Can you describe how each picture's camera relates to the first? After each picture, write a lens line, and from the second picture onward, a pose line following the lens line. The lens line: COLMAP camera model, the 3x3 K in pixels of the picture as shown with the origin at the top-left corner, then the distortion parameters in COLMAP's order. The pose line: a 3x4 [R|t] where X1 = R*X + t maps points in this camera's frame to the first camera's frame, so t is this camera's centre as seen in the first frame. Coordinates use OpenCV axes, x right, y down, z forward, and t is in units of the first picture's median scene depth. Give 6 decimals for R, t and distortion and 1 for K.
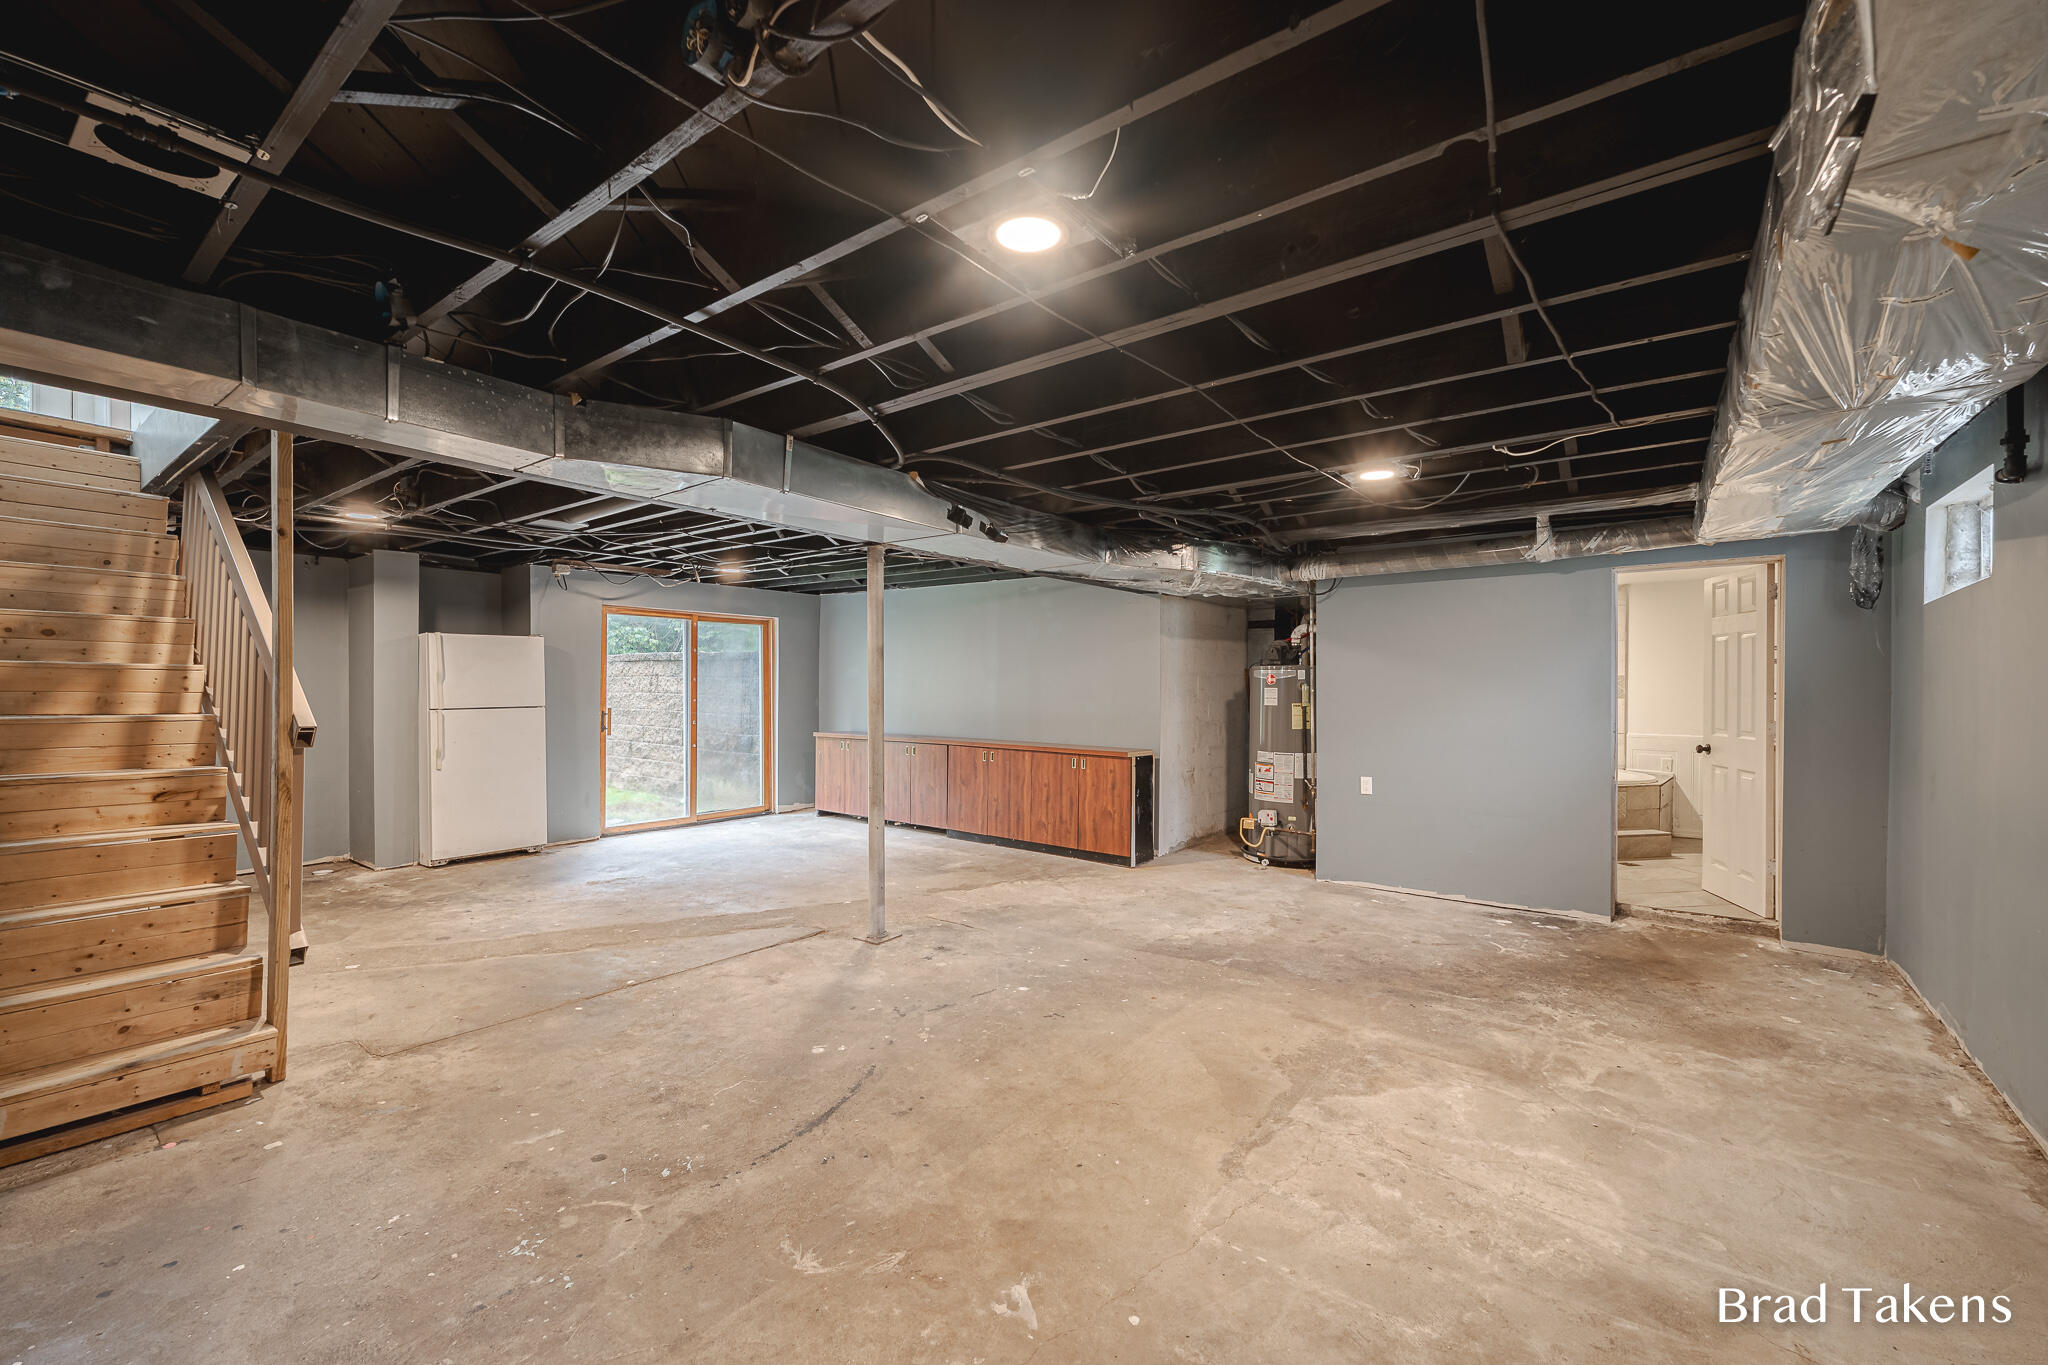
lens RADIAL K [[835.6, 0, 1026.3], [0, 835.6, 686.3], [0, 0, 1]] dist [0.008136, -0.000230]
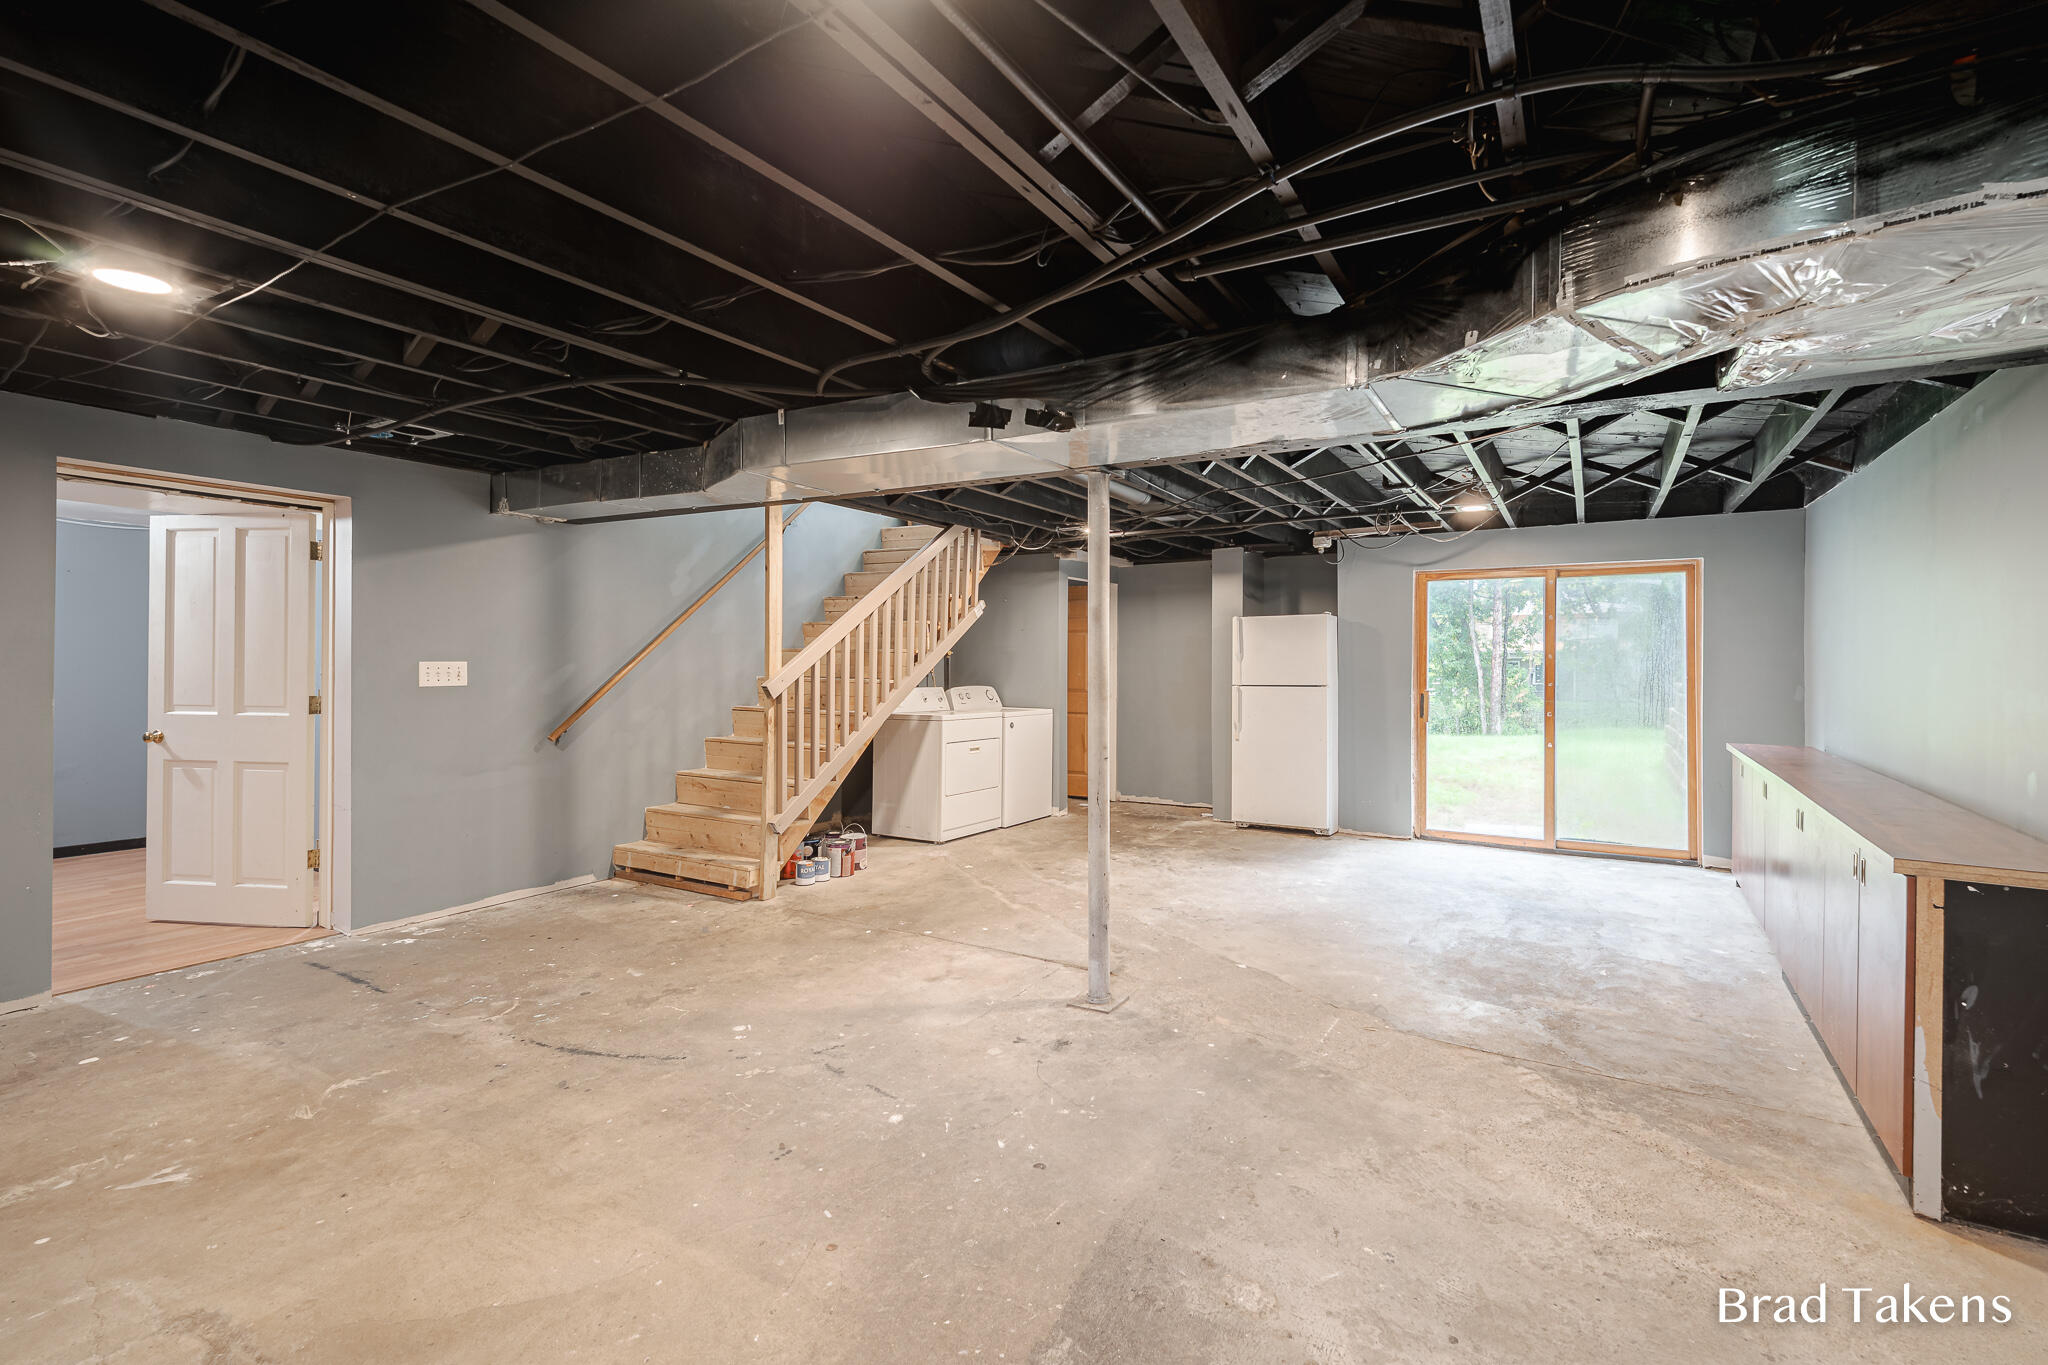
lens RADIAL K [[903.0, 0, 1107.8], [0, 903.0, 648.1], [0, 0, 1]] dist [0.001730, 0.001328]
pose [[0.149236, -0.018447, -0.988630, 0.664667], [-0.006301, 0.999788, -0.019606, 0.005738], [0.988782, 0.009156, 0.149088, 0.964608]]
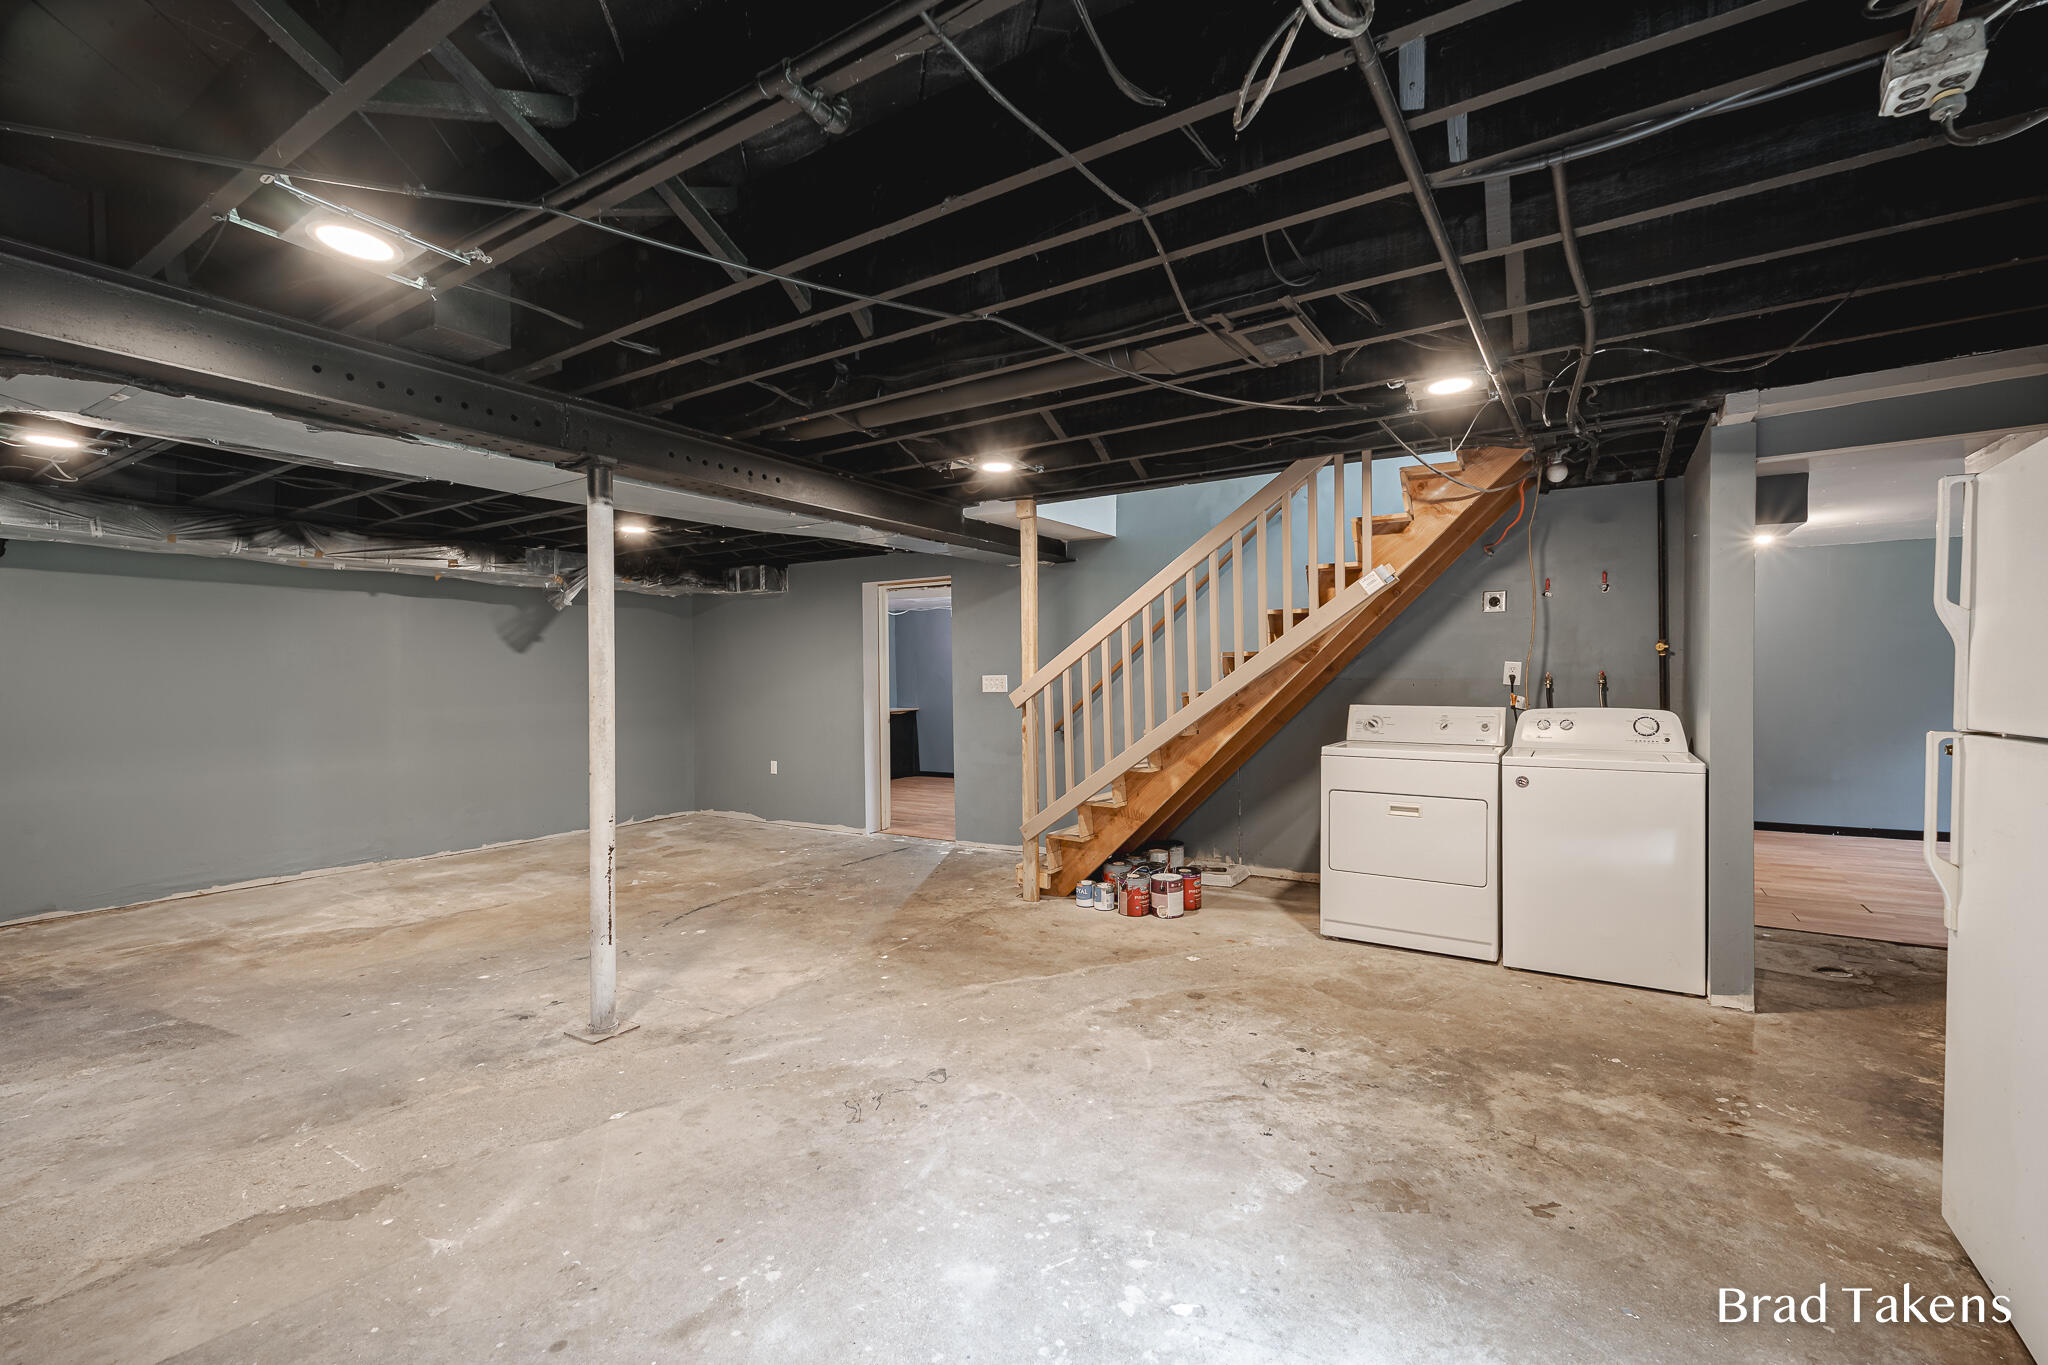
lens RADIAL K [[867.0, 0, 1027.3], [0, 867.0, 659.1], [0, 0, 1]] dist [-0.000646, 0.003267]
pose [[-0.996212, 0.005218, -0.086803, -0.509447], [0.006847, 0.999806, -0.018484, 0.007753], [0.086690, -0.019008, -0.996054, 1.906553]]
